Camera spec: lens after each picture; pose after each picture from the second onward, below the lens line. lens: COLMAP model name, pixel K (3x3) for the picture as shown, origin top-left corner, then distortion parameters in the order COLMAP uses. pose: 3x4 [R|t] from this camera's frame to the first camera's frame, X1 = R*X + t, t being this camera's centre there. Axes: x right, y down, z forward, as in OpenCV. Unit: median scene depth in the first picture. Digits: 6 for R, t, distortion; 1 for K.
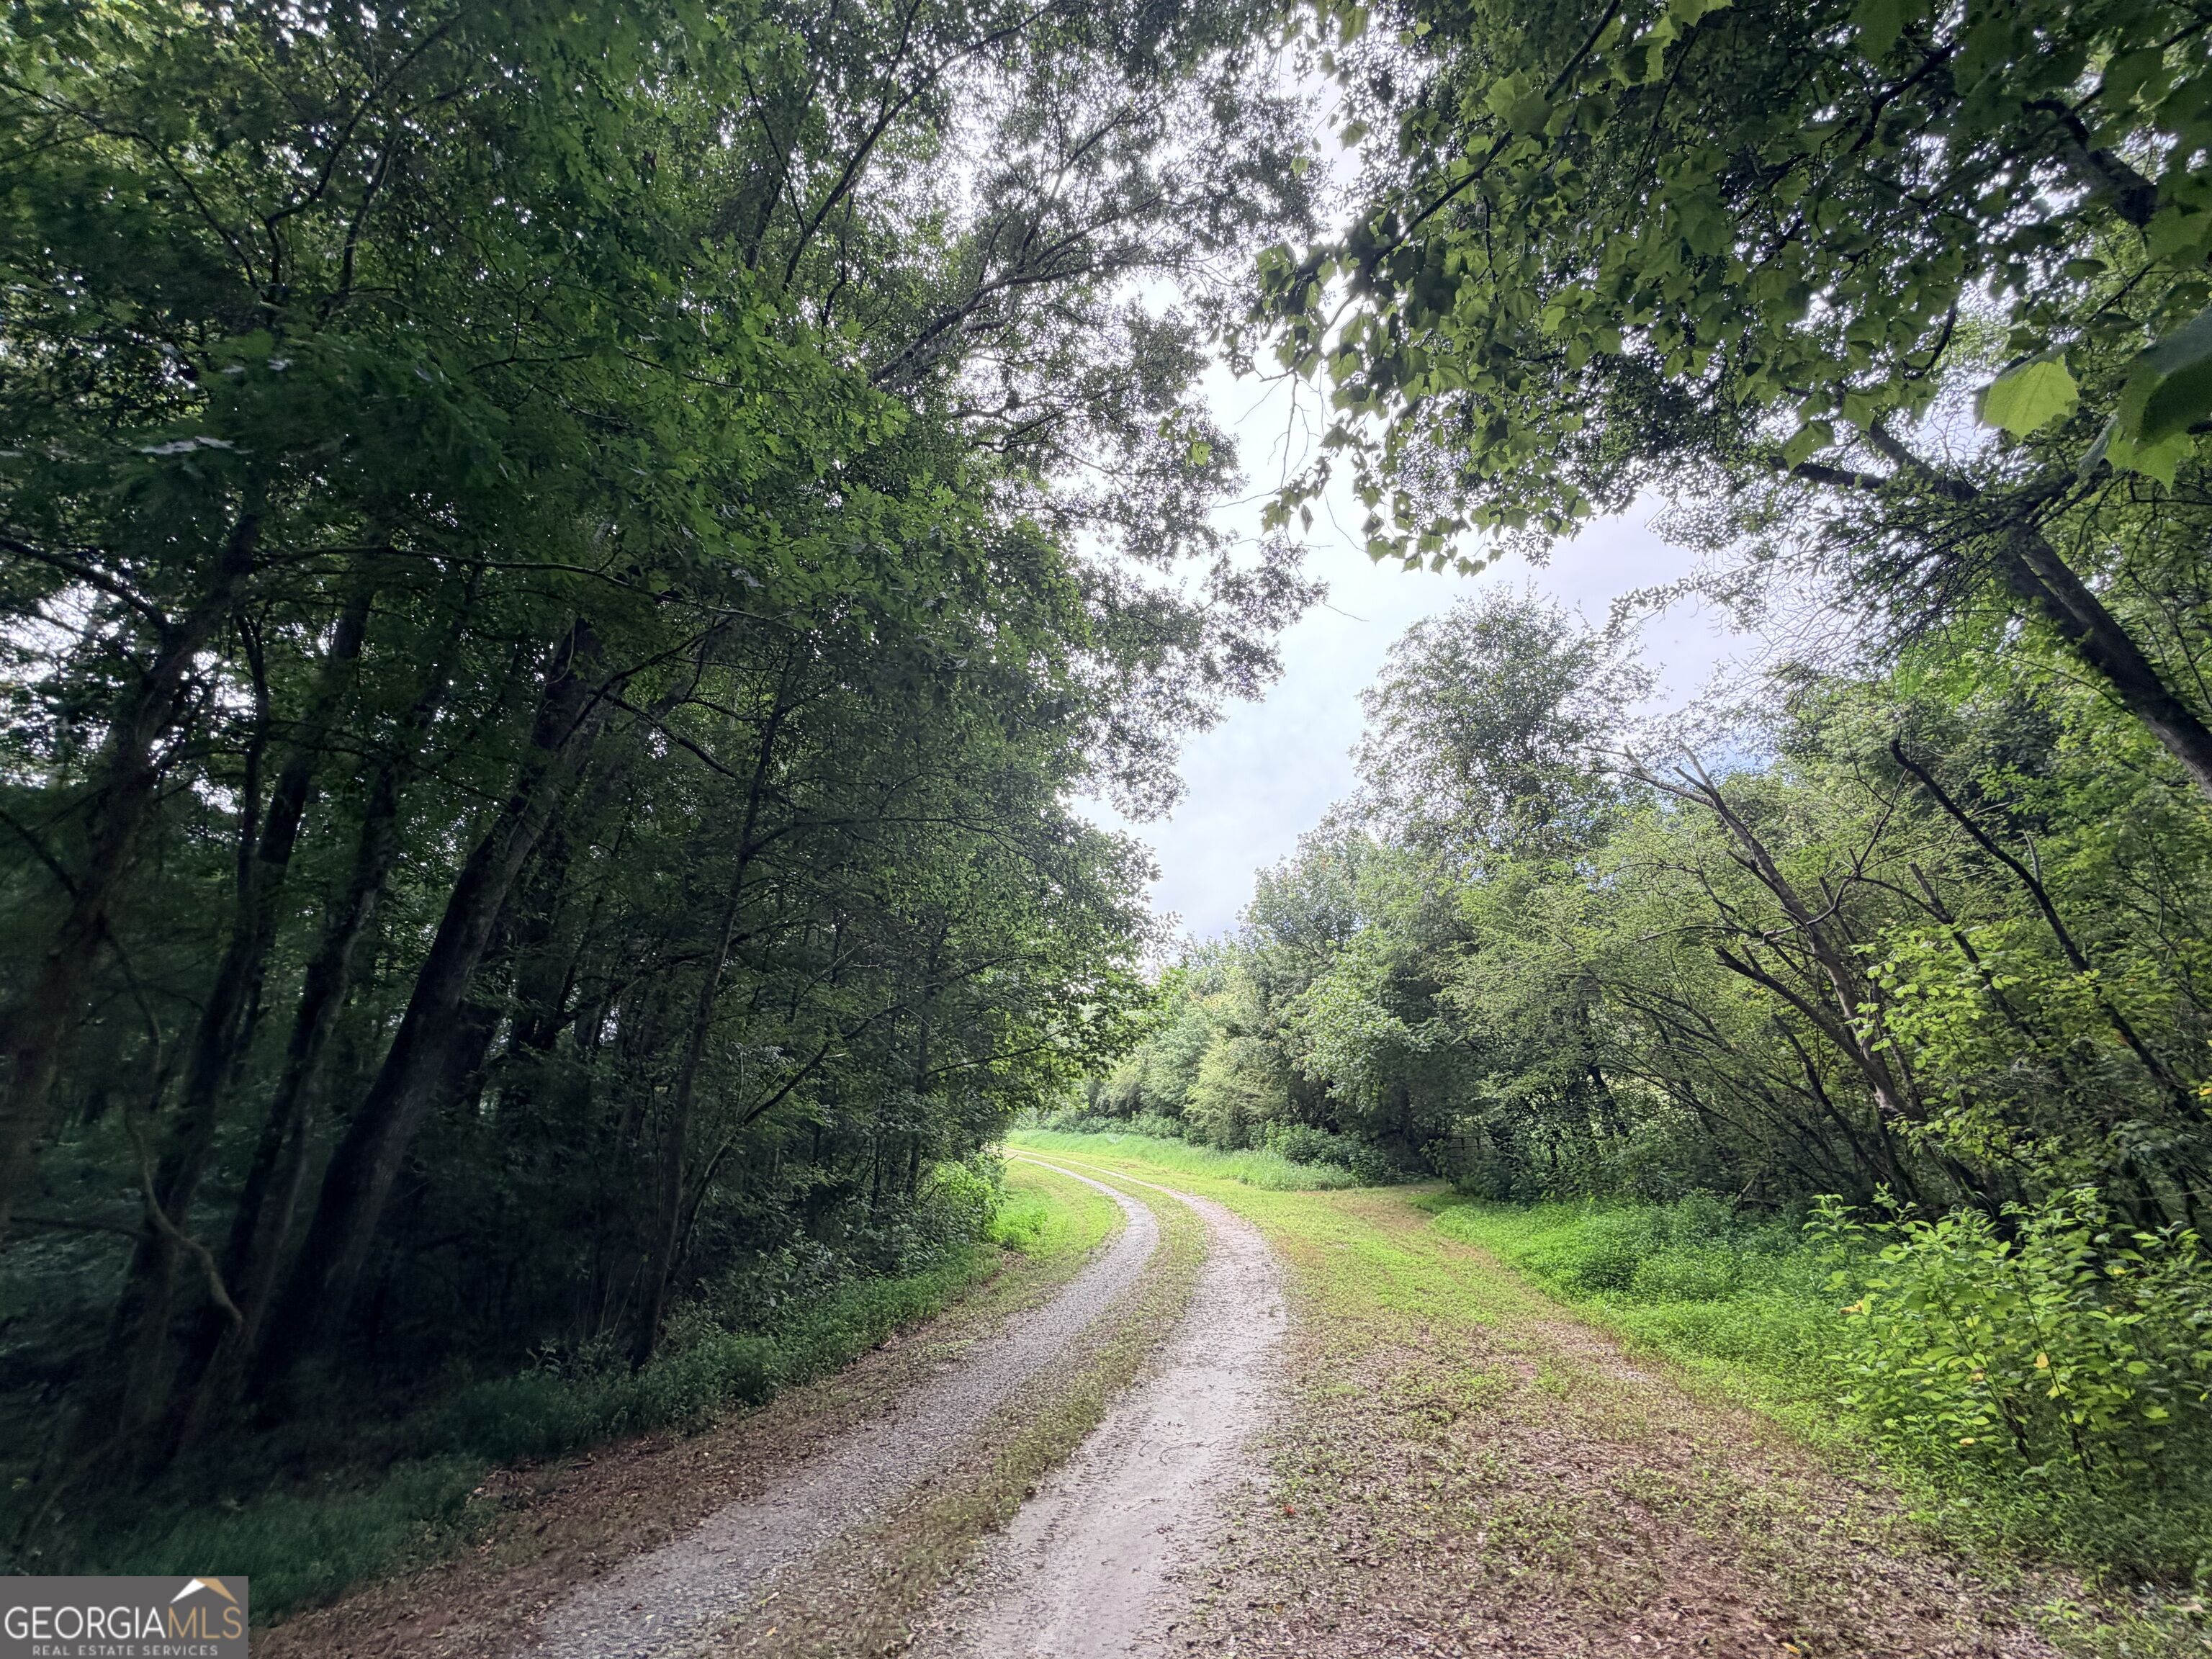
lens RADIAL K [[888.6, 0, 1109.0], [0, 888.6, 830.8], [0, 0, 1]] dist [0.000948, 0.000034]
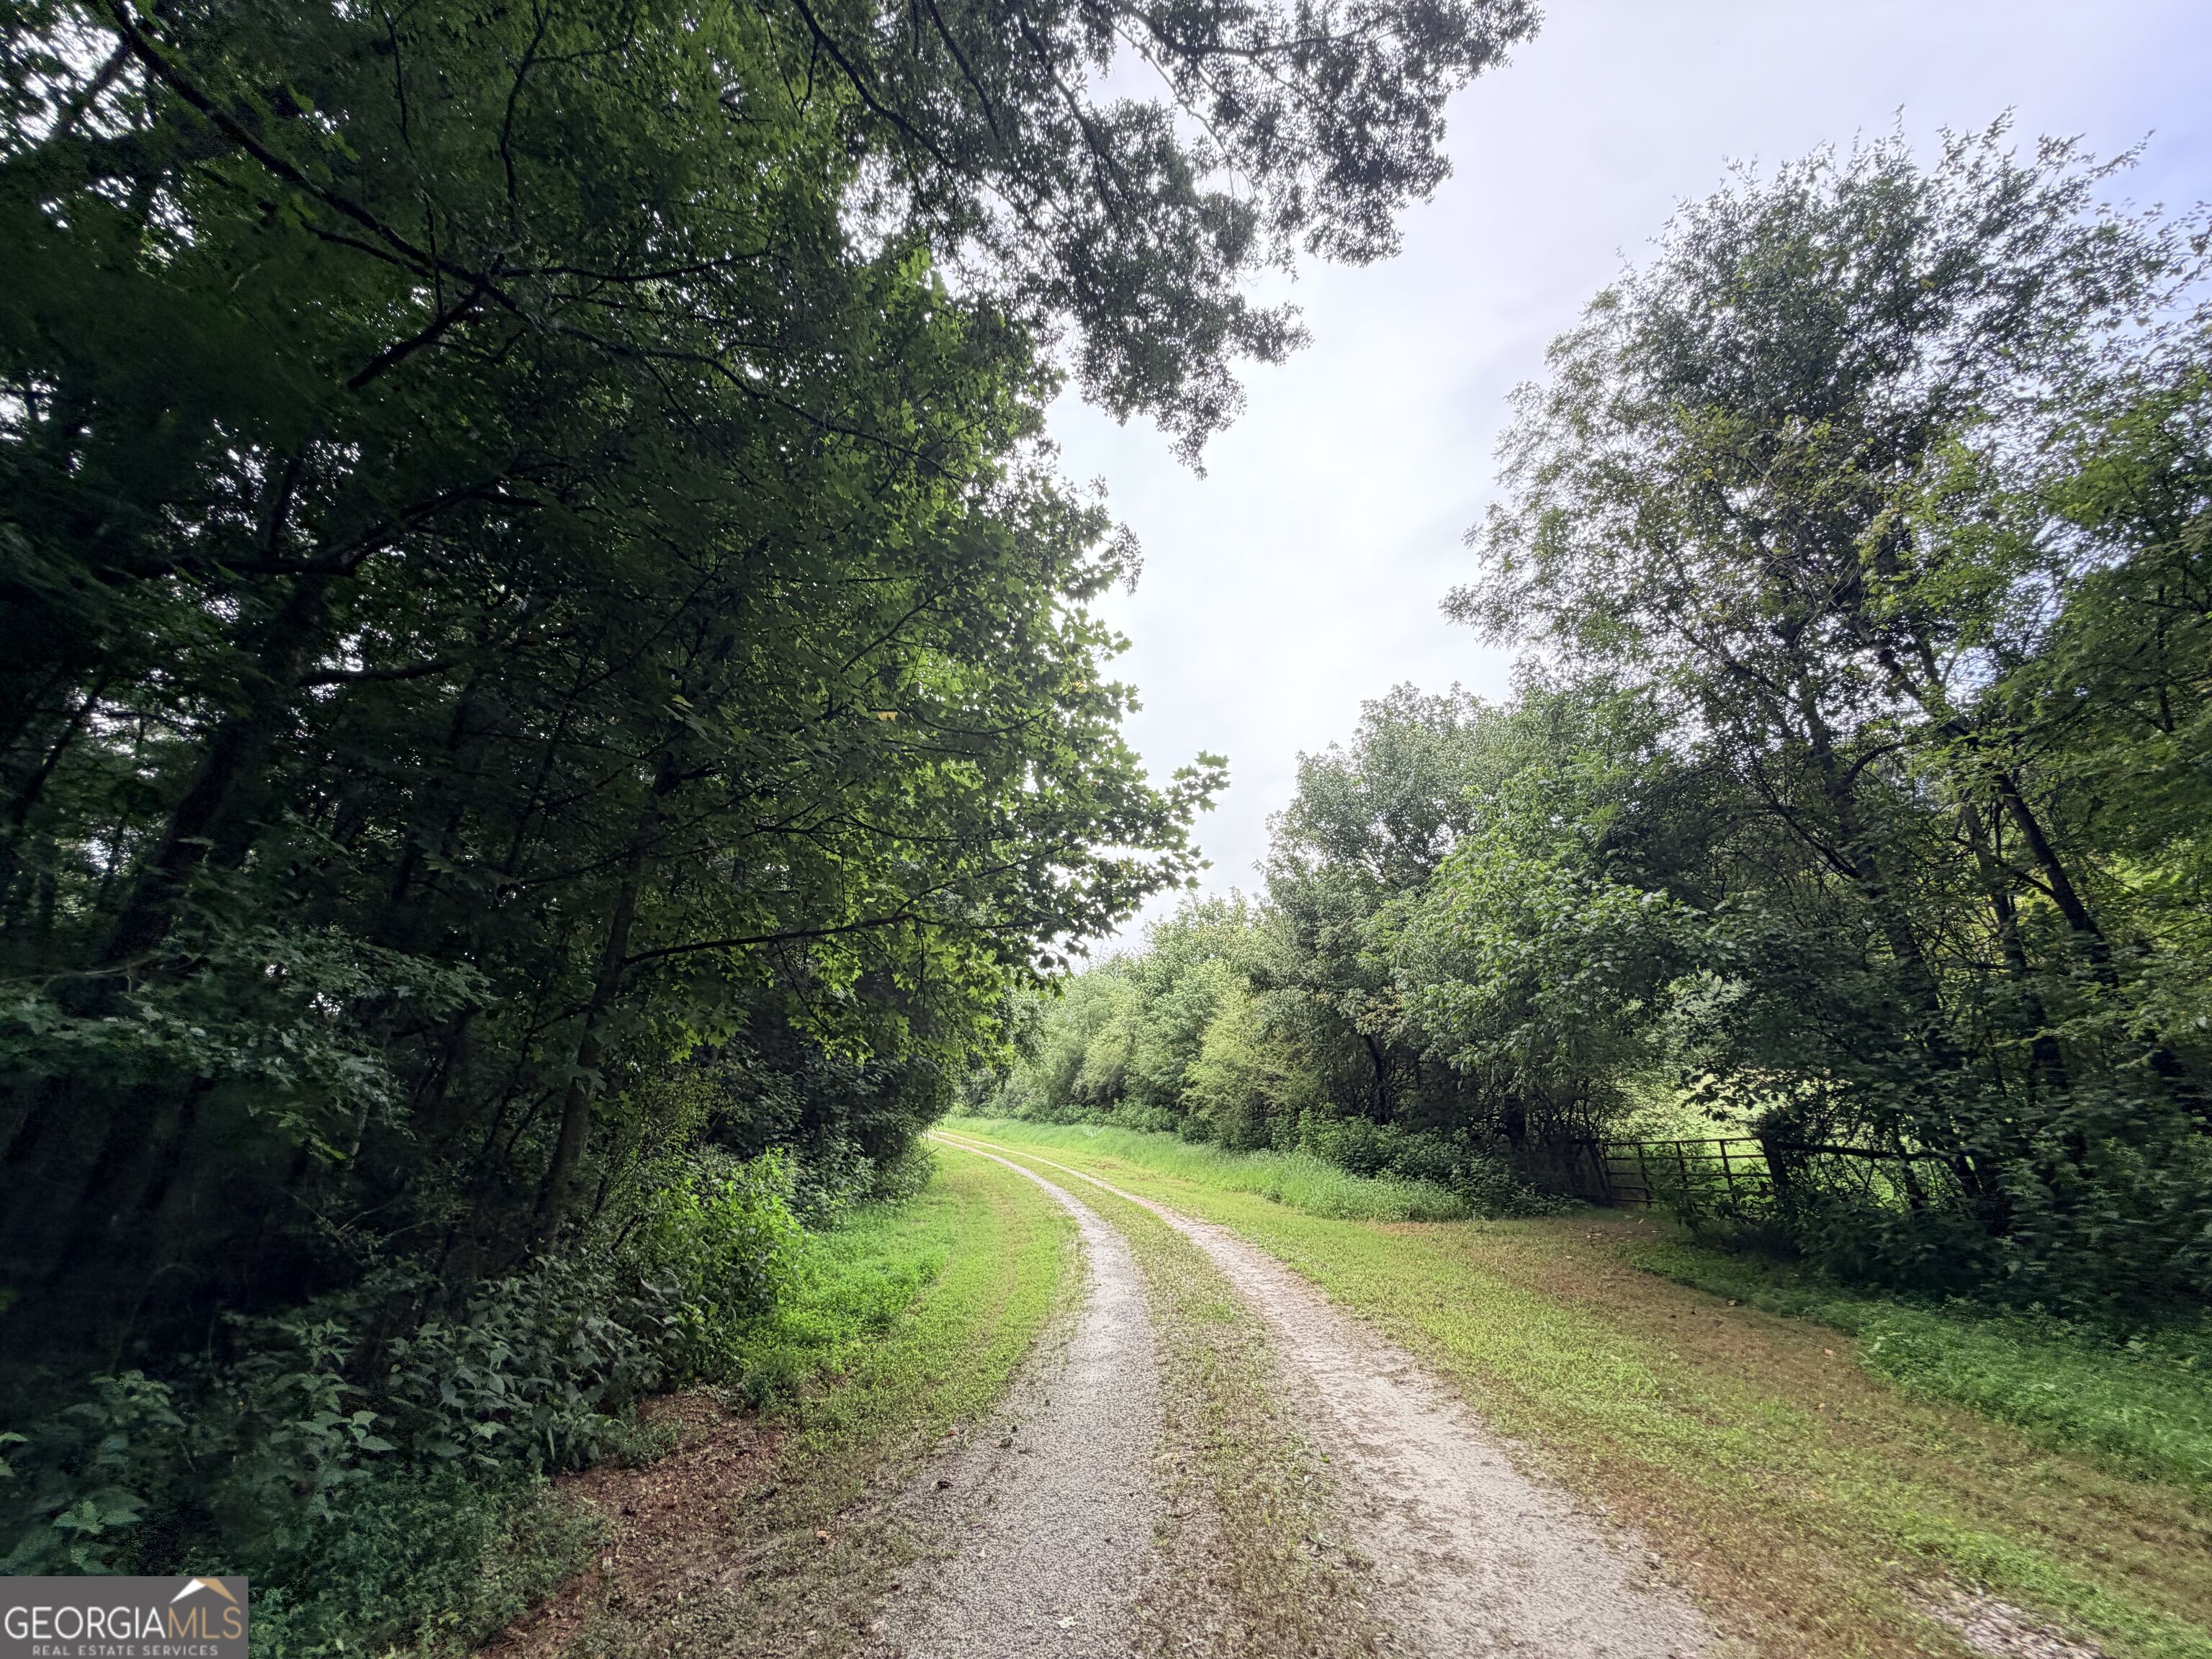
lens RADIAL K [[888.6, 0, 1103.0], [0, 888.6, 828.3], [0, 0, 1]] dist [0.000948, 0.000034]
pose [[0.999579, 0.028851, 0.003114, 0.009769], [-0.028864, 0.999575, 0.004196, 0.095948], [-0.002992, -0.004284, 0.999986, 0.274017]]
